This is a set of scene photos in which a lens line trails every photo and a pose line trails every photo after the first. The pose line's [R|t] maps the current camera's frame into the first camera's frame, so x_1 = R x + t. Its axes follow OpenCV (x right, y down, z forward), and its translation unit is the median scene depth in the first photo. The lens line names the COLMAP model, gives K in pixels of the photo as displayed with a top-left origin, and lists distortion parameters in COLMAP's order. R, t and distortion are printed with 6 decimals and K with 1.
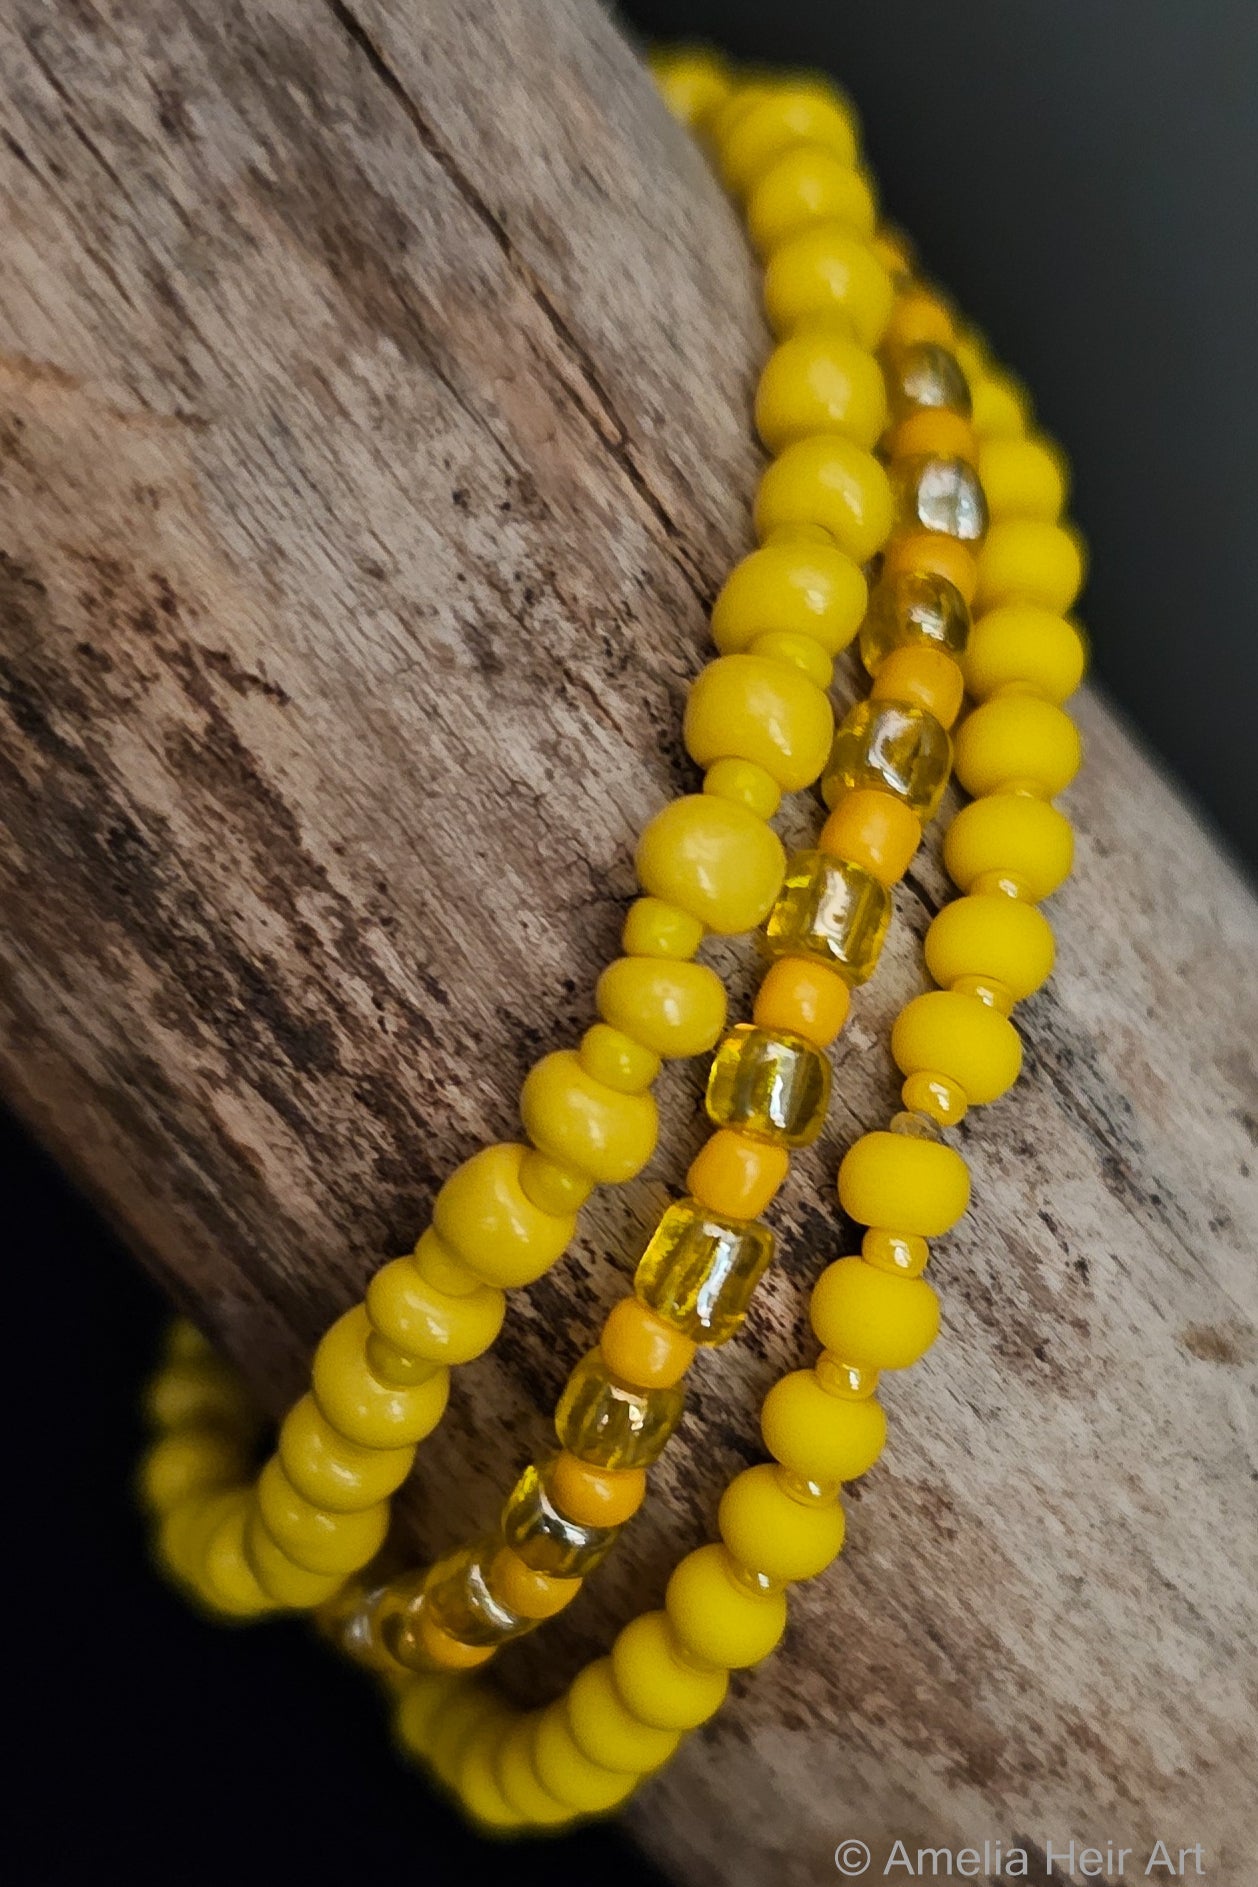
lens RADIAL K [[2938.2, 0, 767.1], [0, 2938.2, 1224.4], [0, 0, 1]] dist [0.097782, -0.699418]
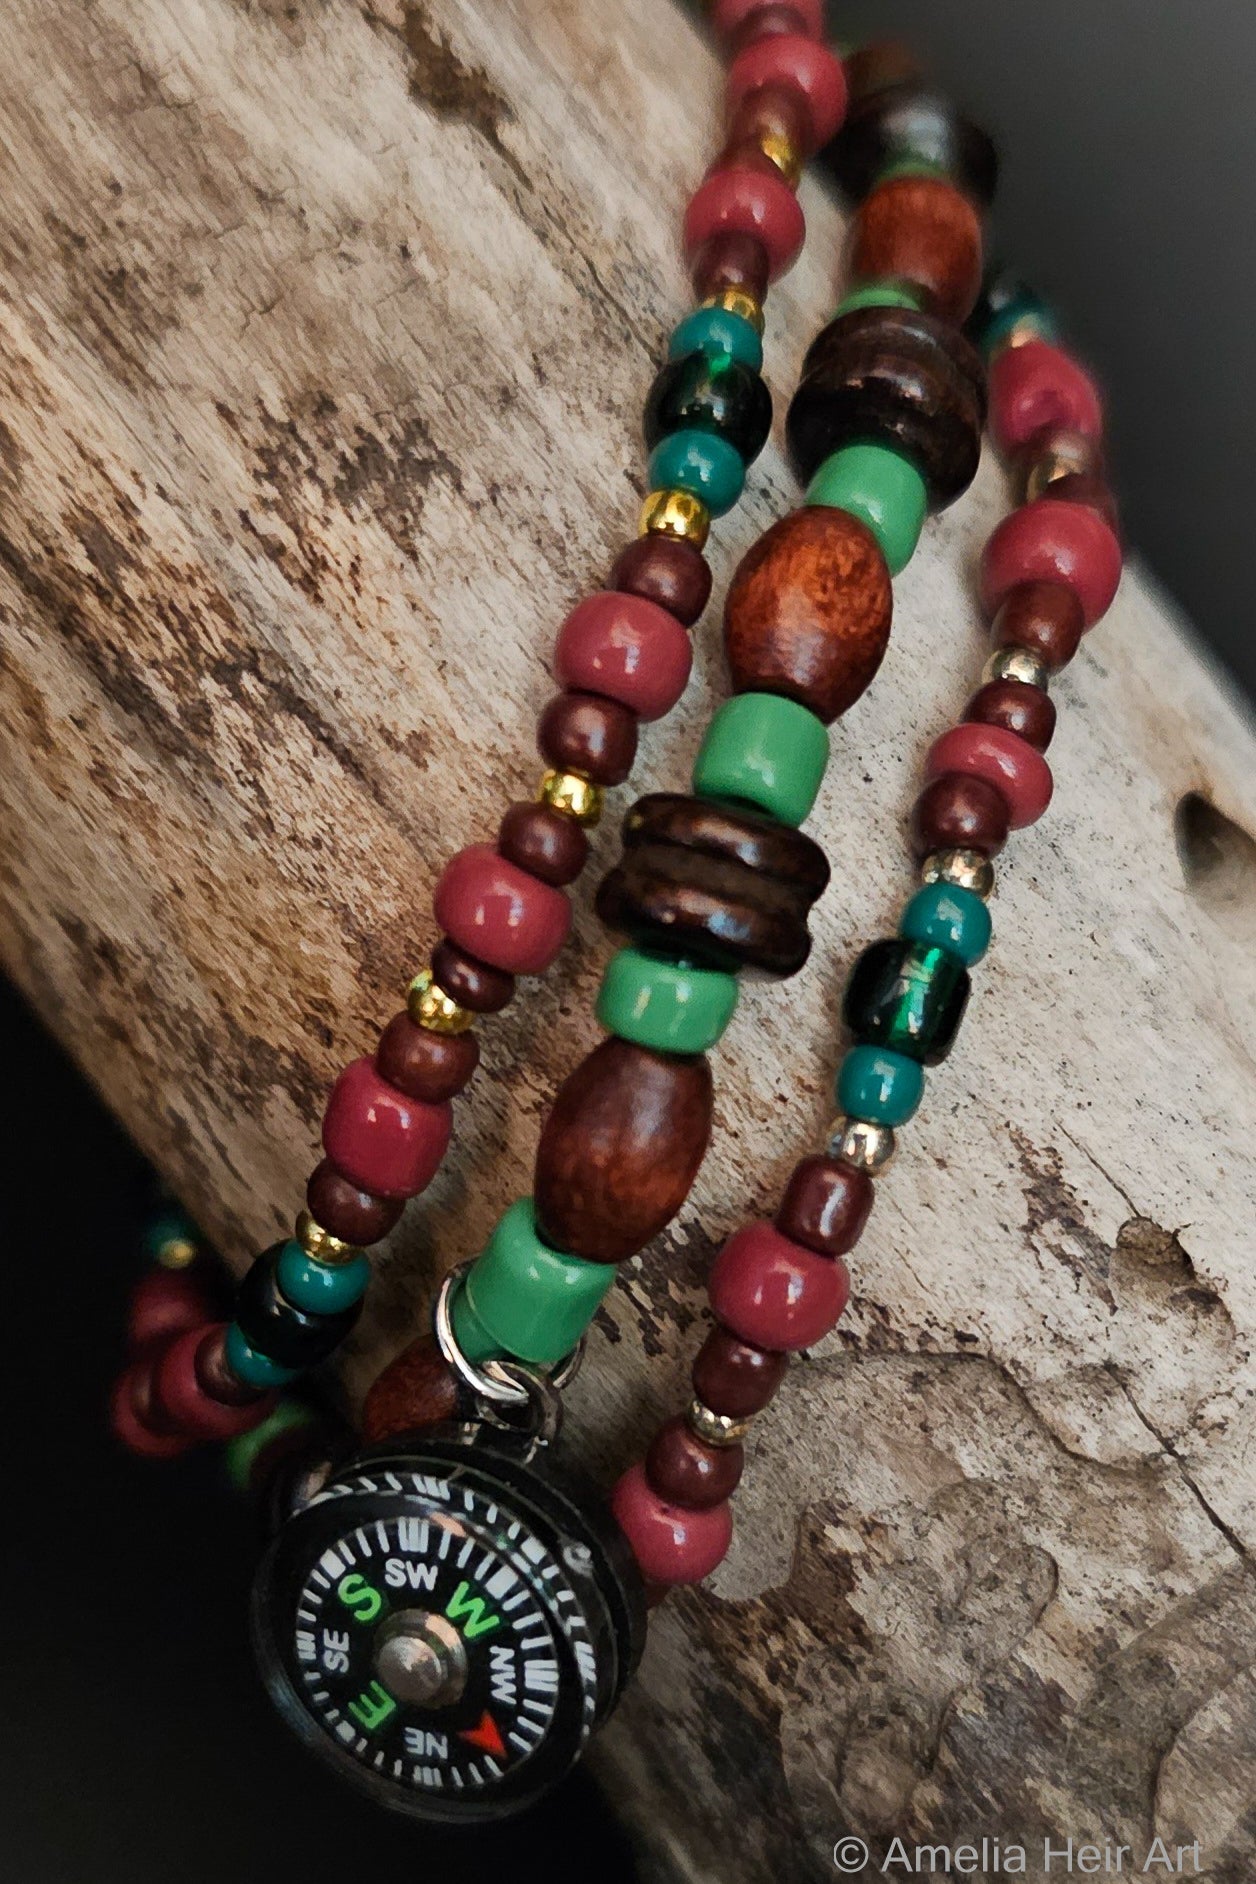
lens RADIAL K [[2922.9, 0, 654.5], [0, 2922.9, 1144.4], [0, 0, 1]] dist [0.092206, -0.807970]
pose [[0.994392, 0.010396, -0.105248, 0.215230], [-0.029034, 0.983757, -0.177142, 0.396465], [0.101697, 0.179204, 0.978541, 0.124726]]
